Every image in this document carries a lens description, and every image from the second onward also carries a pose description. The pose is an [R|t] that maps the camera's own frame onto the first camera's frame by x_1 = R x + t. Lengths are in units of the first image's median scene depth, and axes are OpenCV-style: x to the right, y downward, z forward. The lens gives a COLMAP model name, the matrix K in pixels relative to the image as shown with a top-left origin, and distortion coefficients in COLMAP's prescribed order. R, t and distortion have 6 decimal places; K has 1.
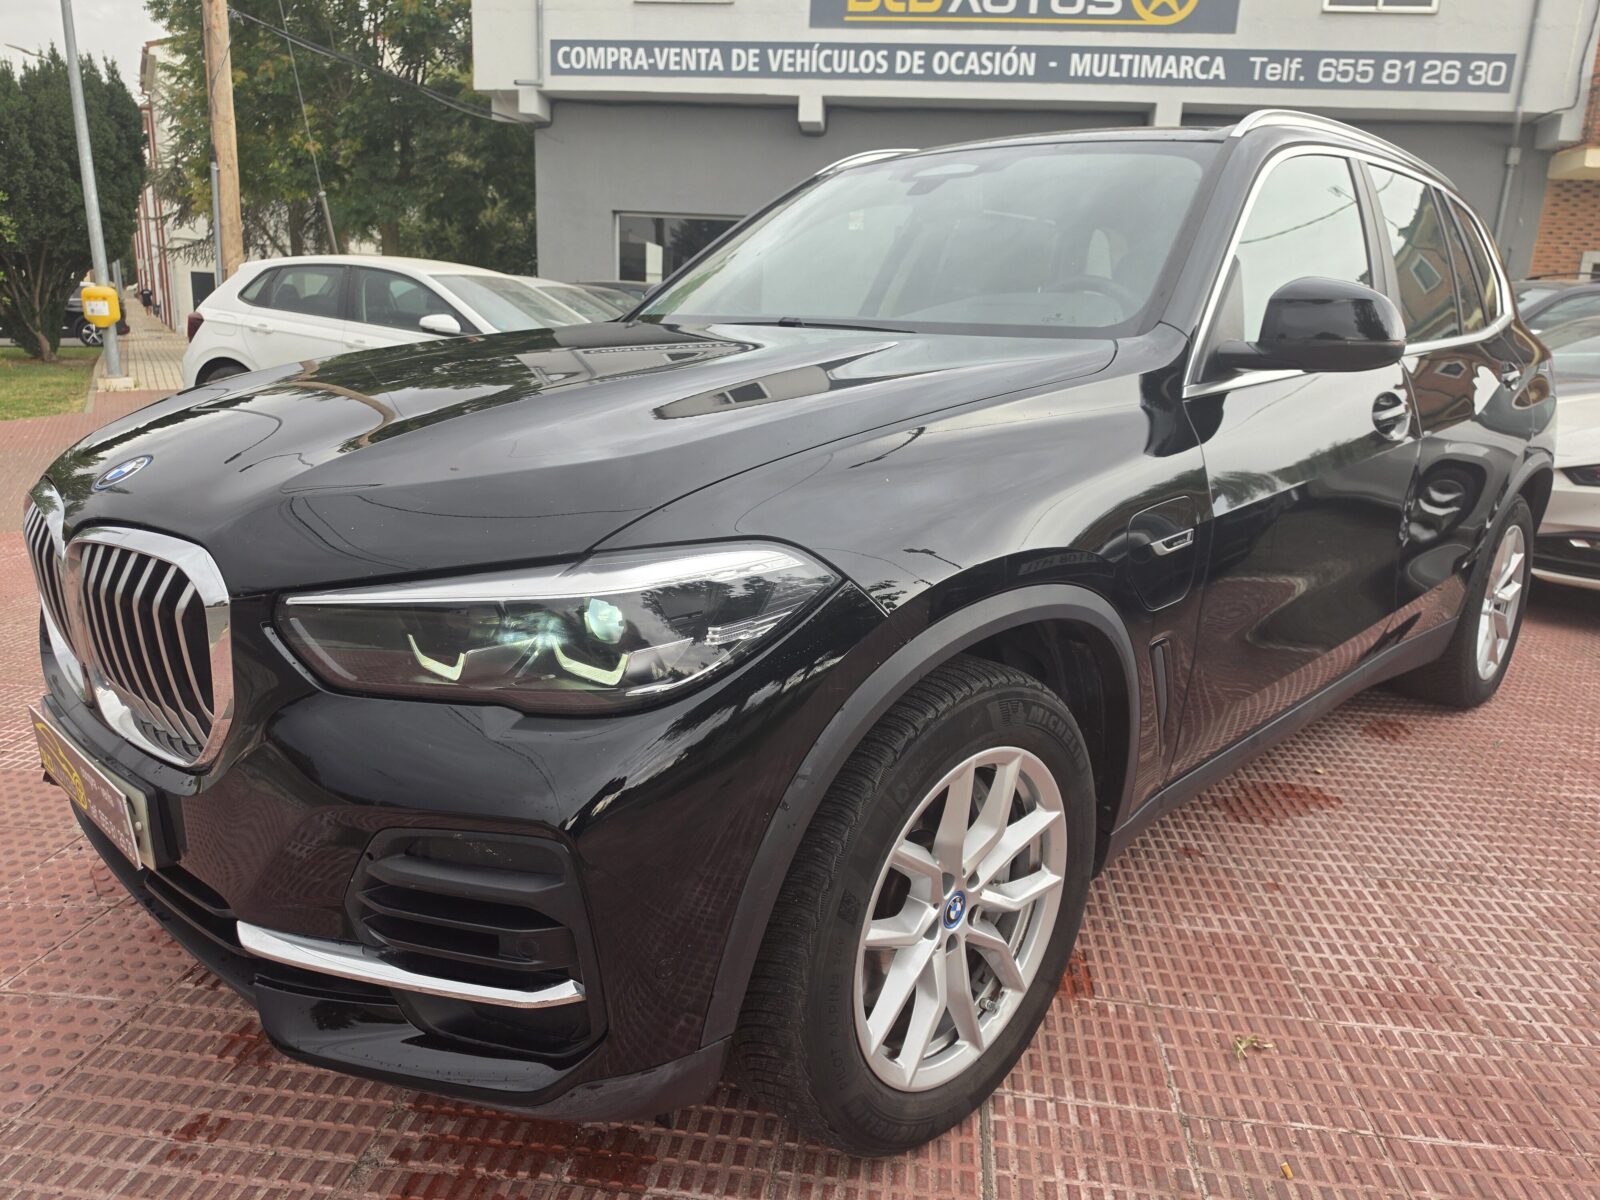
lens RADIAL K [[1072.6, 0, 797.7], [0, 1072.6, 607.2], [0, 0, 1]] dist [-0.000945, -0.013846]
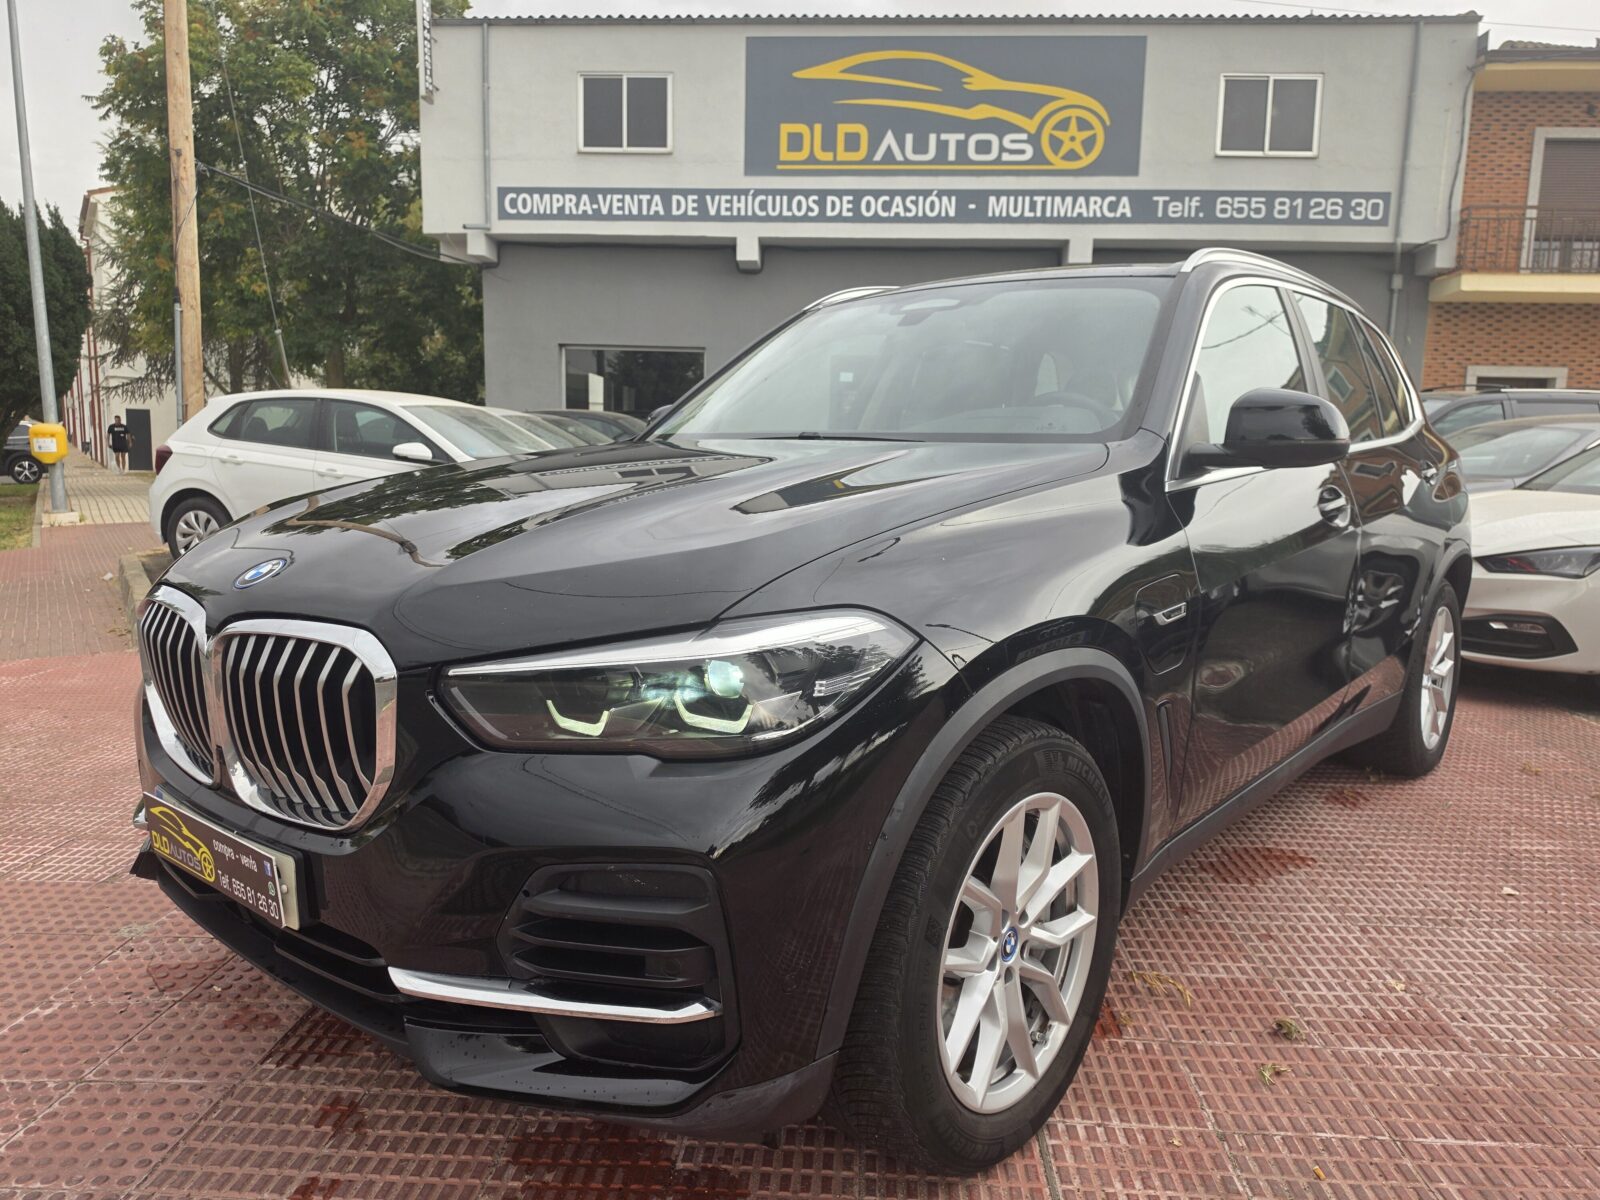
lens RADIAL K [[1072.6, 0, 787.9], [0, 1072.6, 613.1], [0, 0, 1]] dist [-0.000945, -0.013846]
pose [[0.998211, -0.028029, 0.052818, -0.096772], [0.033473, 0.993889, -0.105189, 0.036794], [-0.049546, 0.106769, 0.993049, -0.095587]]
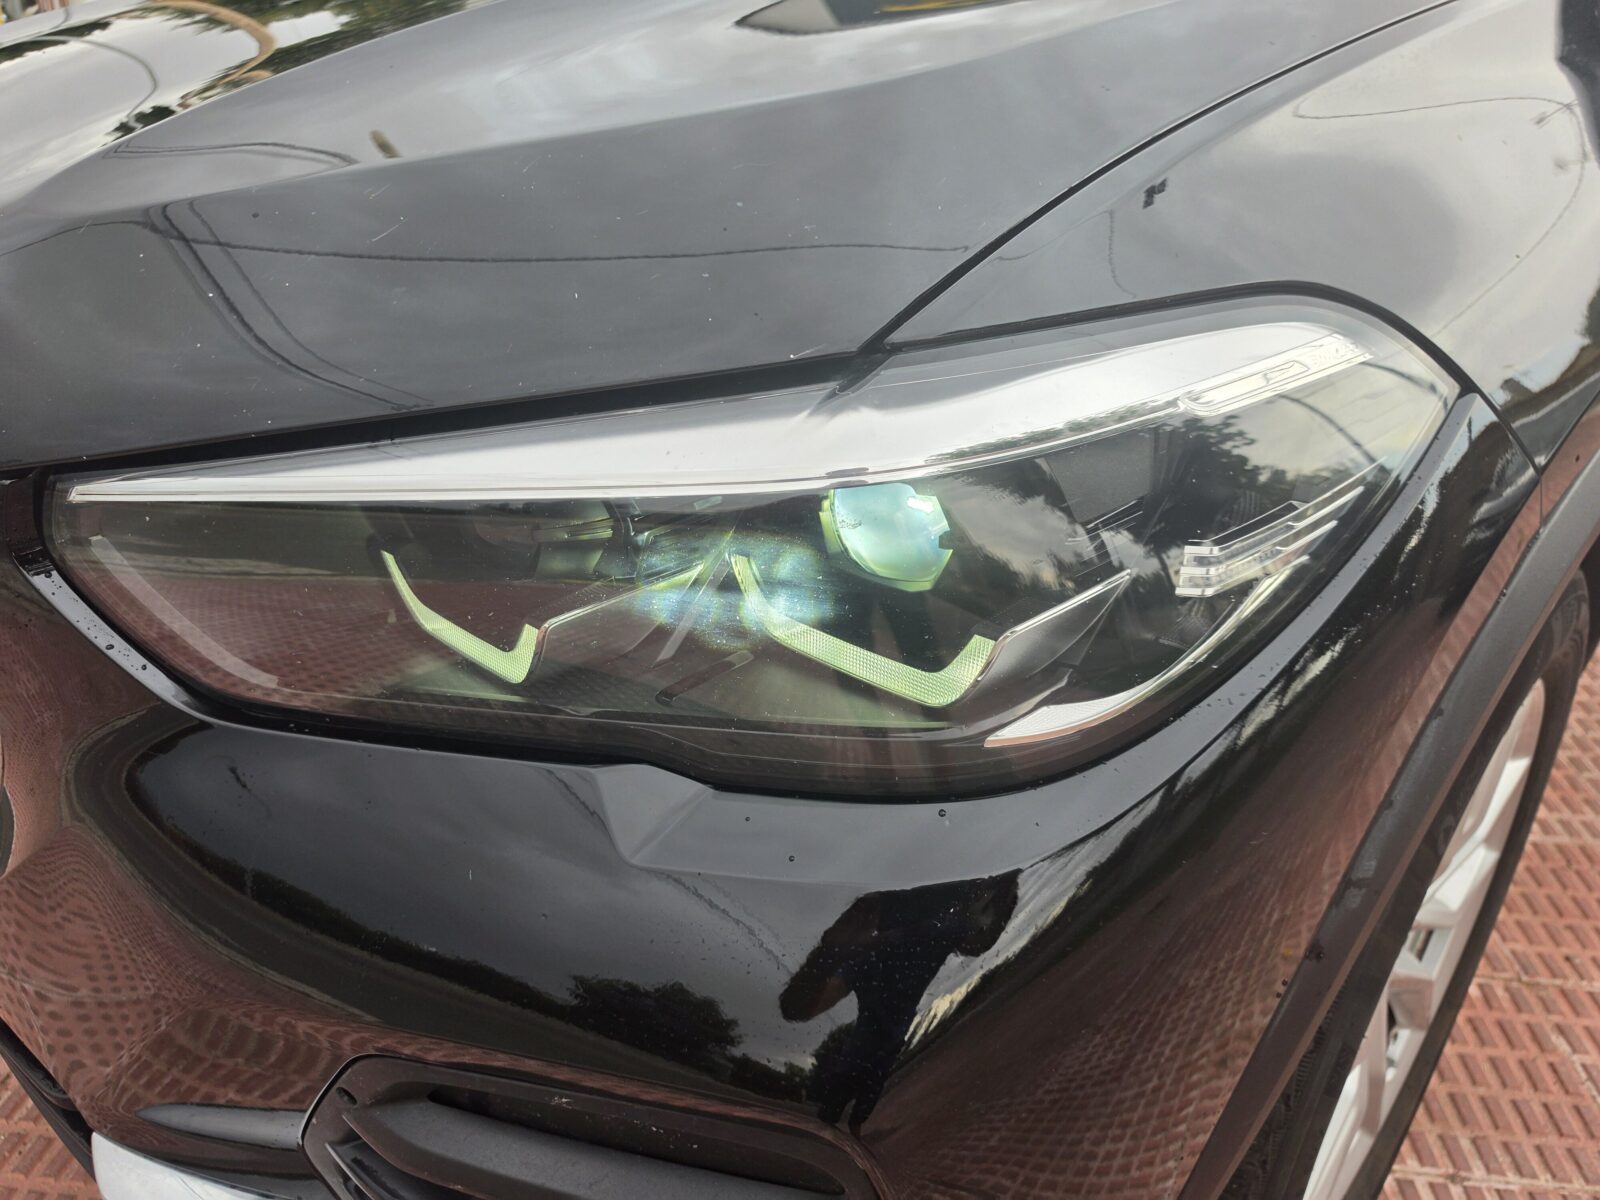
lens RADIAL K [[1072.6, 0, 789.1], [0, 1072.6, 596.8], [0, 0, 1]] dist [-0.000945, -0.013846]
pose [[0.999694, -0.020763, -0.013475, -0.119068], [0.023159, 0.976759, 0.213085, -0.025933], [0.008737, -0.213332, 0.976941, 0.347959]]
